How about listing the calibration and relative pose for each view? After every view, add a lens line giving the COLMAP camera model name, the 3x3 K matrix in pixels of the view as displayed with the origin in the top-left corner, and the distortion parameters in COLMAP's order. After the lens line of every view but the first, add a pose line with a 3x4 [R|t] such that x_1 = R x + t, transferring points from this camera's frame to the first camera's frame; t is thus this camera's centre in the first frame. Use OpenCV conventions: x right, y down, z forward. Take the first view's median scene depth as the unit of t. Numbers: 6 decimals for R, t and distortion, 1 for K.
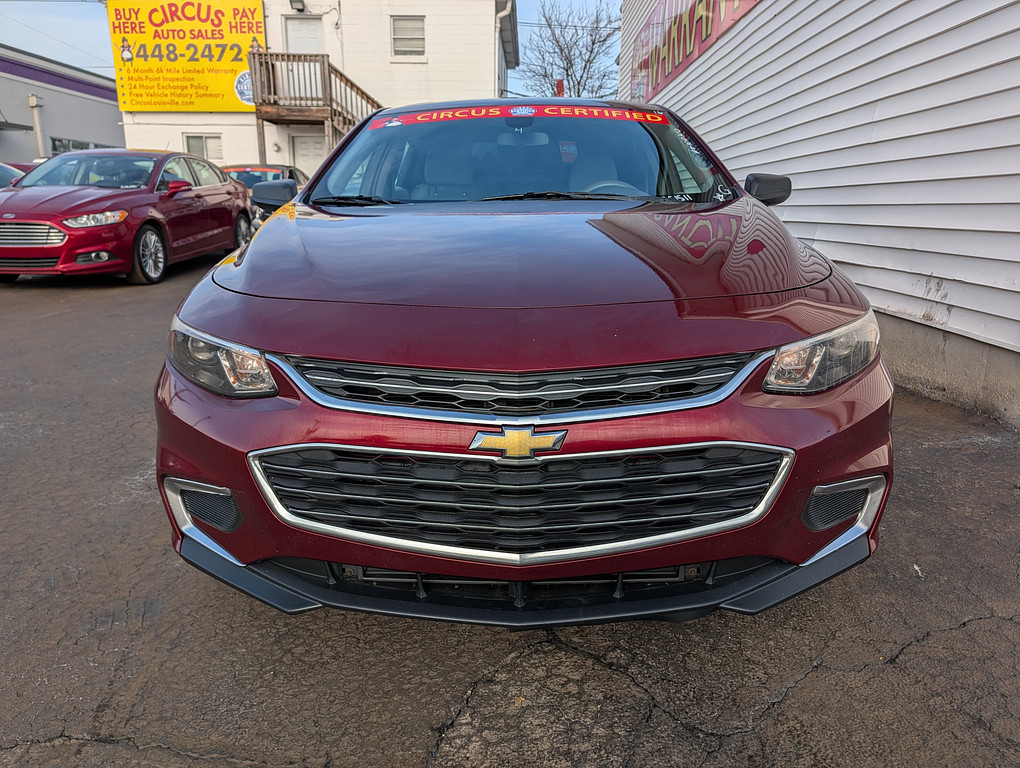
lens RADIAL K [[707.1, 0, 510.0], [0, 707.1, 384.0], [0, 0, 1]] dist [0.001306, -0.000931]
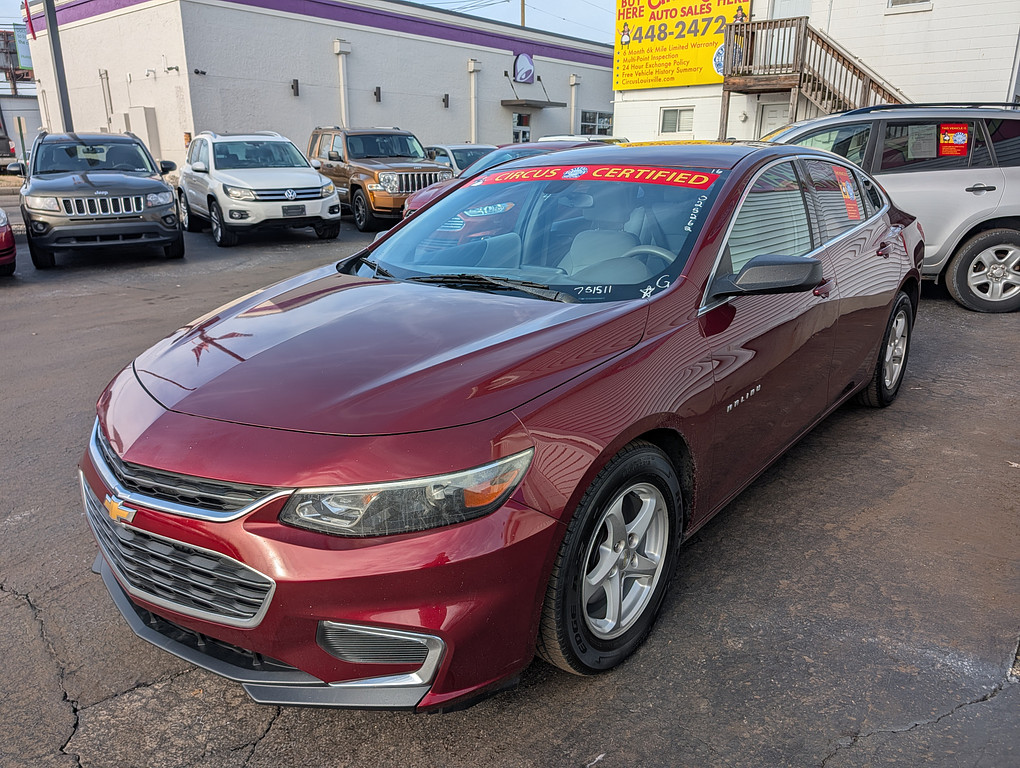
lens RADIAL K [[725.3, 0, 510.0], [0, 725.3, 384.0], [0, 0, 1]] dist [0.002977, -0.006274]
pose [[0.792530, 0.182371, -0.581926, 0.863083], [-0.148428, 0.983227, 0.105989, -0.260001], [0.591495, 0.002374, 0.806305, 0.184982]]
